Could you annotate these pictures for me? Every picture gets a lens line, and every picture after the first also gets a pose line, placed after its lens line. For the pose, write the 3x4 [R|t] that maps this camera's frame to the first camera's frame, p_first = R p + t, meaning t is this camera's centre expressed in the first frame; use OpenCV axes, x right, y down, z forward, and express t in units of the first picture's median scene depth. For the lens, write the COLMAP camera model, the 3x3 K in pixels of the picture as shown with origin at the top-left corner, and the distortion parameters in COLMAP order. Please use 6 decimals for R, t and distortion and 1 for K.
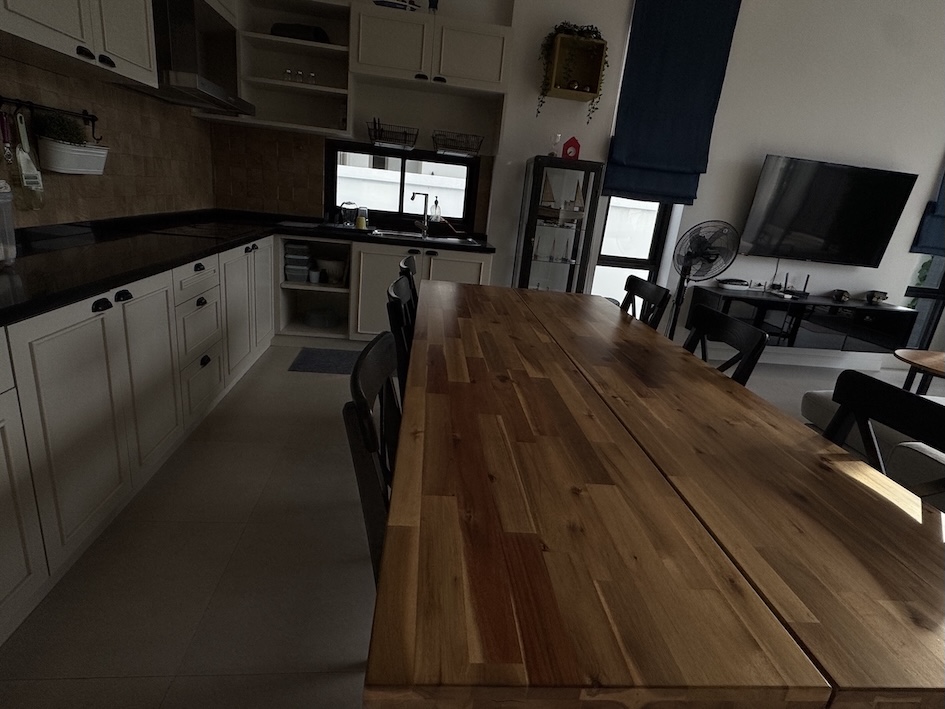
lens RADIAL K [[505.8, 0, 472.5], [0, 505.8, 354.5], [0, 0, 1]] dist [0.002432, -0.001243]
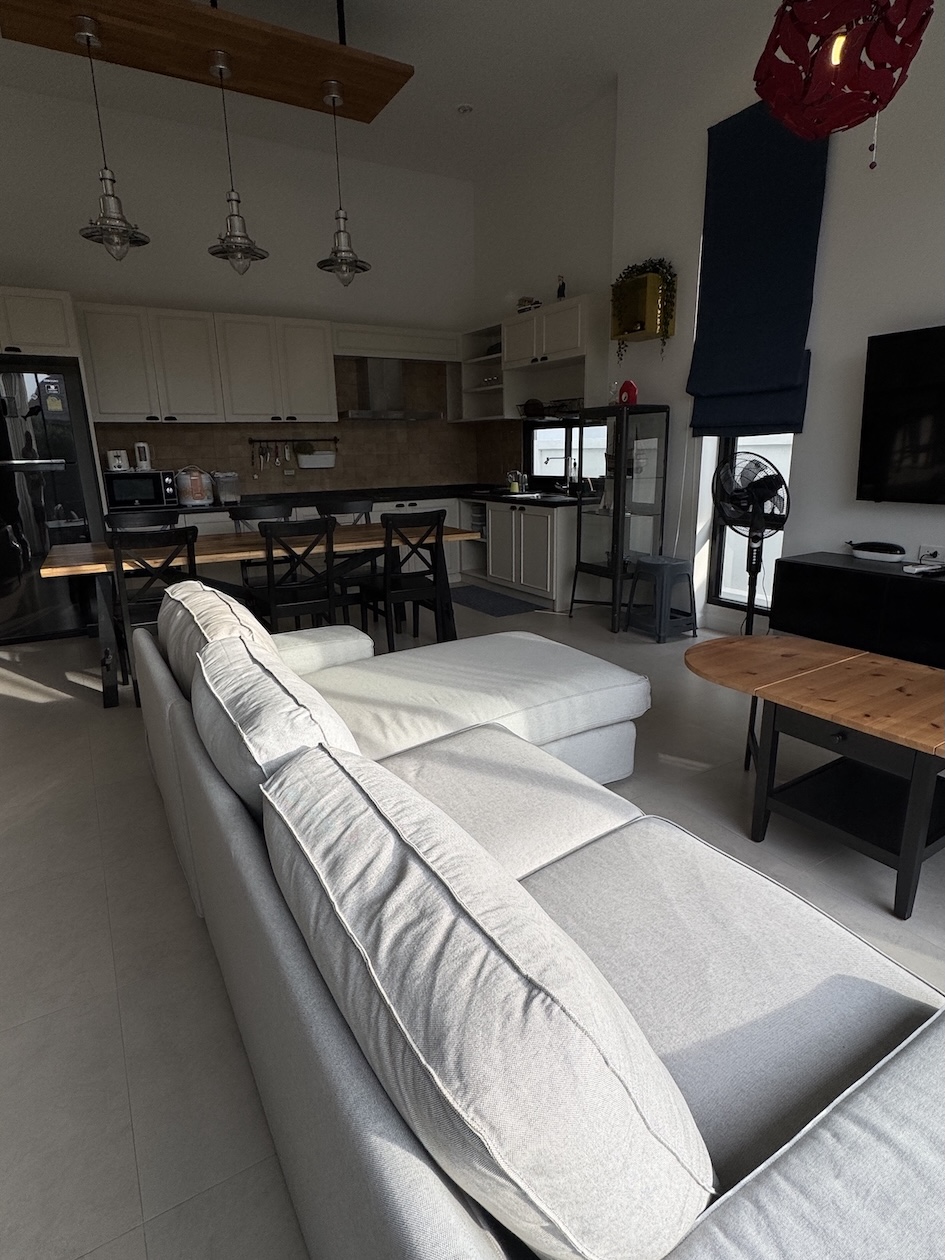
lens RADIAL K [[674.4, 0, 472.5], [0, 674.4, 630.0], [0, 0, 1]] dist [0.002432, -0.001243]
pose [[0.405735, 0.127797, -0.905012, 1.263751], [-0.219330, 0.974858, 0.039331, 0.030365], [0.887285, 0.182538, 0.423563, 0.303915]]
